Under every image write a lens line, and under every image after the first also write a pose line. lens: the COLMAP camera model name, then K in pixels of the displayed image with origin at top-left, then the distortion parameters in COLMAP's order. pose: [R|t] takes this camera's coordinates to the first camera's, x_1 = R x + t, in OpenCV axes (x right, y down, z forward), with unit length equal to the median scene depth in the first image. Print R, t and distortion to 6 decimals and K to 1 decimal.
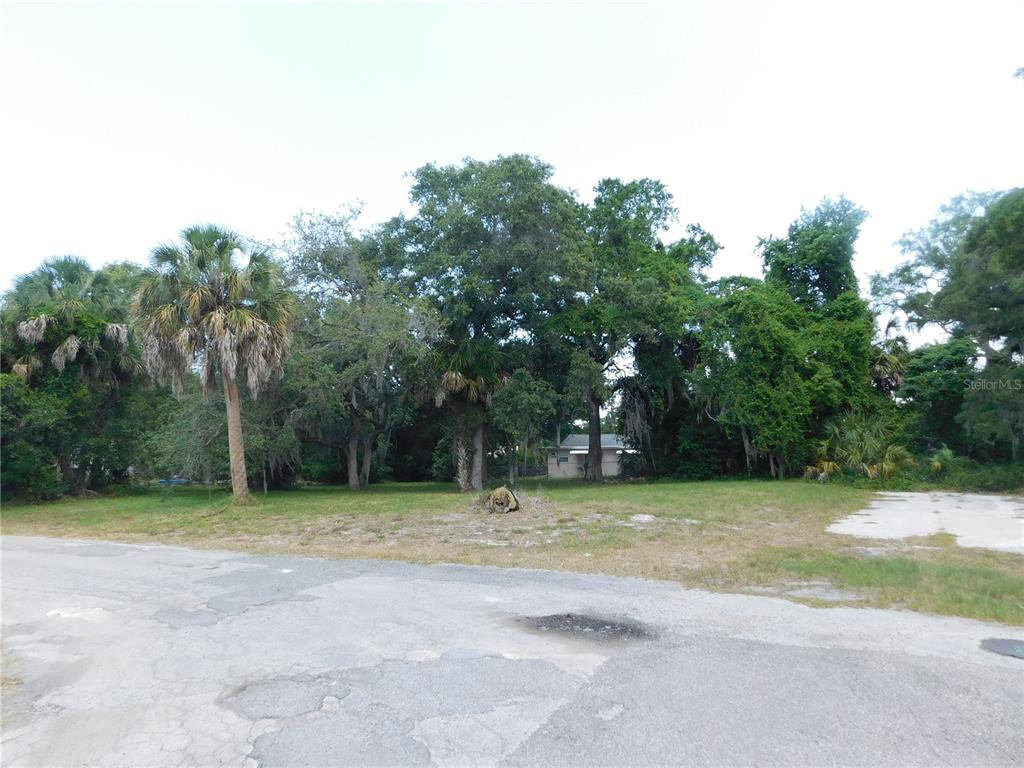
lens RADIAL K [[686.4, 0, 511.9], [0, 686.4, 384.2], [0, 0, 1]] dist [0.000512, 0.000513]
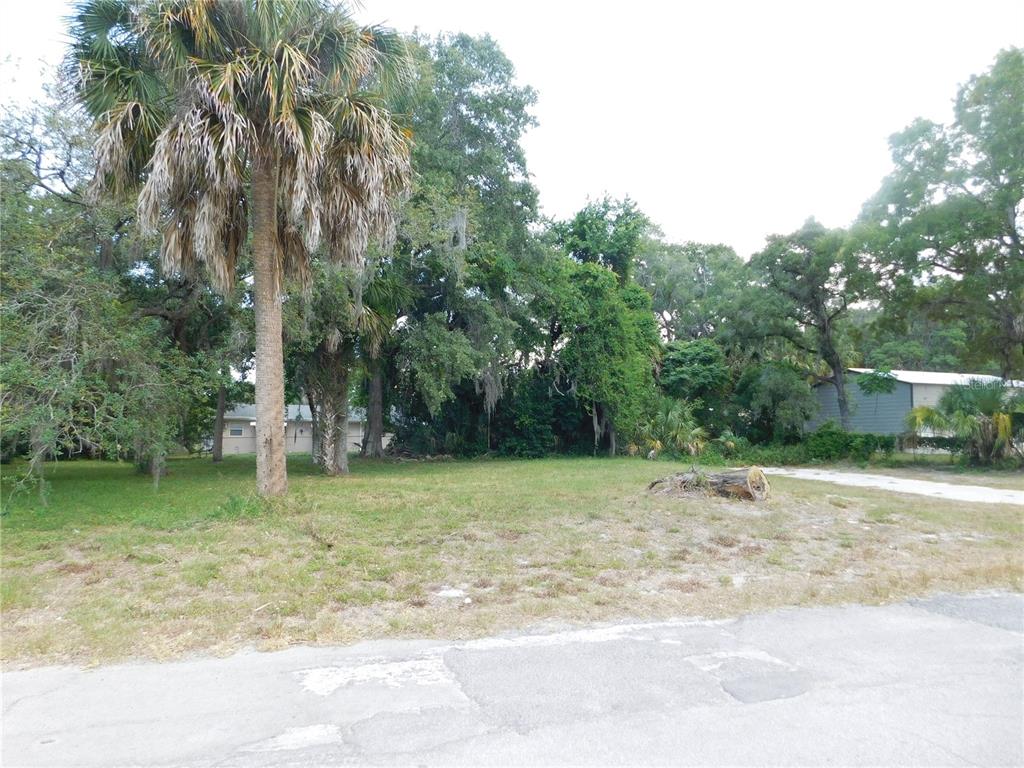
lens RADIAL K [[686.4, 0, 511.9], [0, 686.4, 384.0], [0, 0, 1]] dist [0.000512, 0.000513]
pose [[0.732186, 0.070207, 0.677477, -0.384677], [-0.091920, 0.995759, -0.003847, 0.045306], [-0.674874, -0.059457, 0.735534, 0.333711]]
